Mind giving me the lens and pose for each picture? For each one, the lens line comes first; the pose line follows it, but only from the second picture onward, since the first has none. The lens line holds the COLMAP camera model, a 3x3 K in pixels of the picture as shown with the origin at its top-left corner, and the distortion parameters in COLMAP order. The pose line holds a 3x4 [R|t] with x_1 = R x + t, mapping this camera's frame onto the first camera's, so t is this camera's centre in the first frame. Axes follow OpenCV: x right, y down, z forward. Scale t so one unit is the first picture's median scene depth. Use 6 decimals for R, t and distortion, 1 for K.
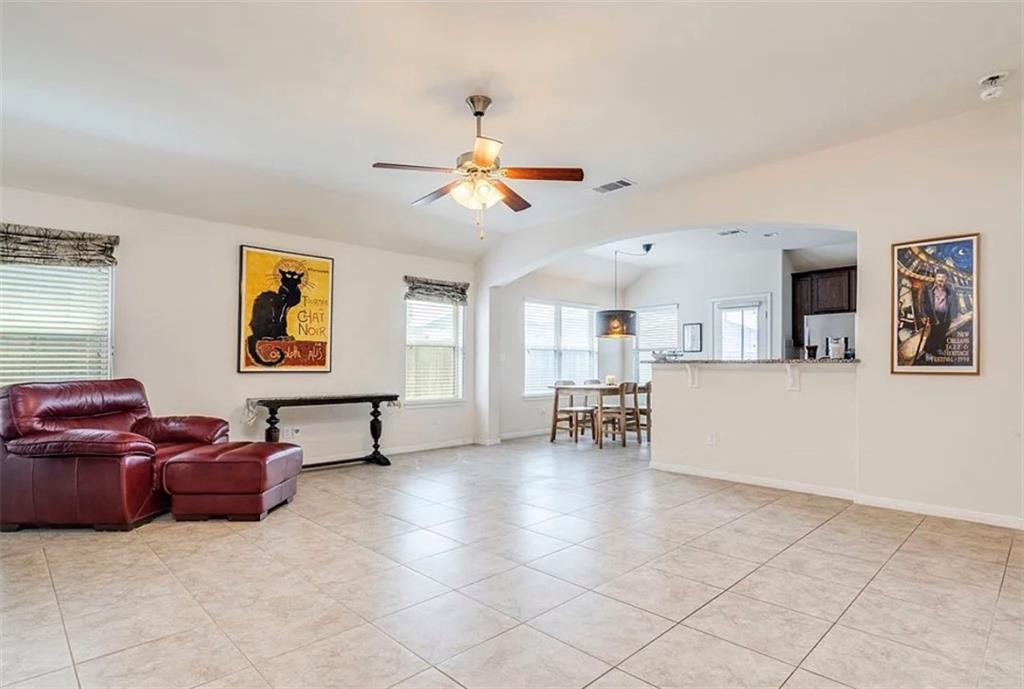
lens RADIAL K [[529.8, 0, 509.8], [0, 529.8, 349.6], [0, 0, 1]] dist [0.002830, 0.000009]
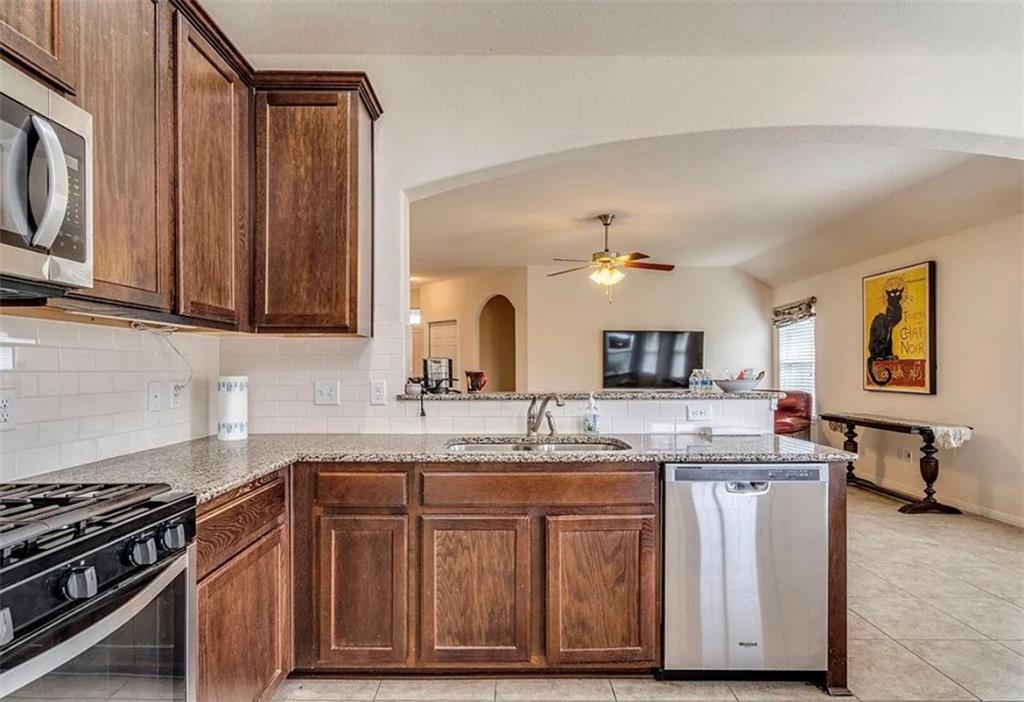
lens RADIAL K [[523.5, 0, 511.1], [0, 523.5, 371.4], [0, 0, 1]] dist [-0.000826, -0.000864]
pose [[-0.689041, -0.002802, -0.724717, 0.771607], [0.013465, 0.999770, -0.016668, 0.010374], [0.724597, -0.021243, -0.688845, 1.150270]]
